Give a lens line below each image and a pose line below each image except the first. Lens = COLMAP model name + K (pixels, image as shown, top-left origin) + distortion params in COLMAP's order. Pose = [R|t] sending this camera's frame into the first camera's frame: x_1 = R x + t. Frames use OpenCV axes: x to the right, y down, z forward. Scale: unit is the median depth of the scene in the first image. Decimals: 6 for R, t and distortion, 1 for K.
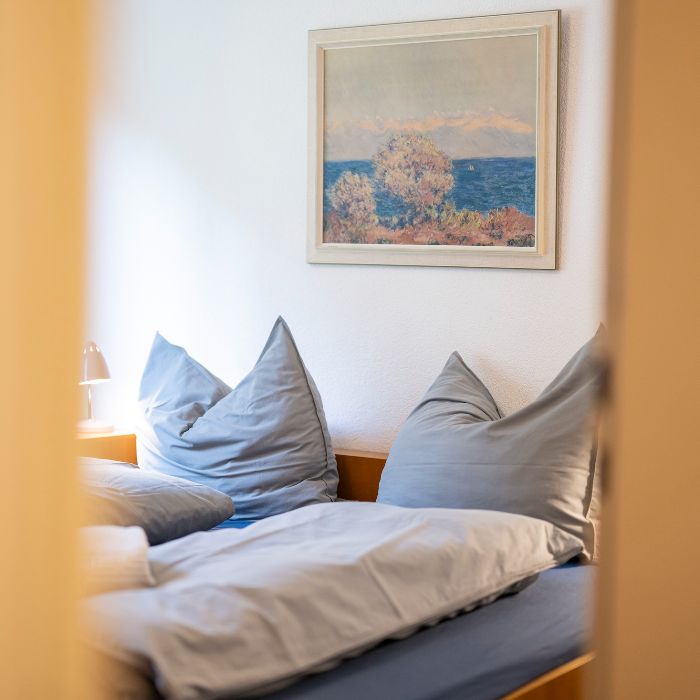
lens RADIAL K [[1522.0, 0, 351.0], [0, 1522.0, 353.6], [0, 0, 1]] dist [0.020845, 0.000000]
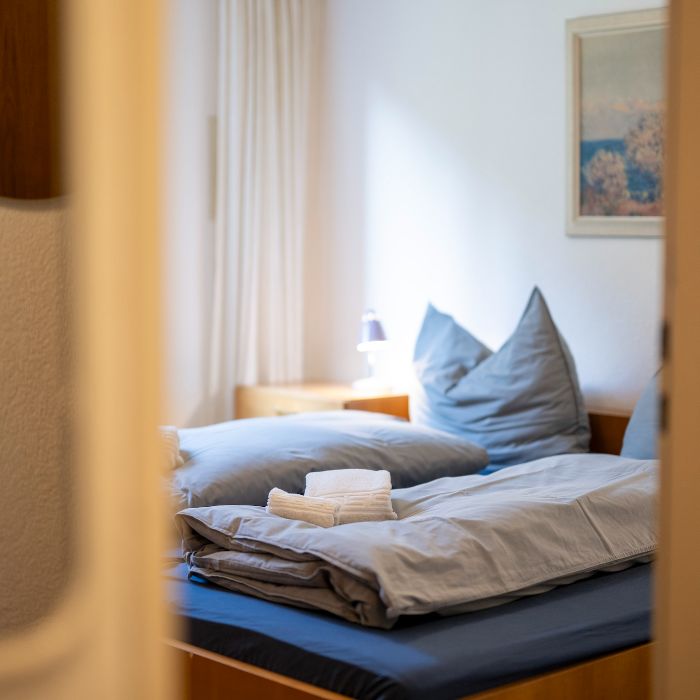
lens RADIAL K [[1522.0, 0, 349.1], [0, 1522.0, 347.7], [0, 0, 1]] dist [0.020845, 0.000000]
pose [[0.975892, -0.002455, -0.218242, 0.062506], [0.006409, 0.999828, 0.017411, 0.000220], [0.218162, -0.018391, 0.975739, -0.098999]]
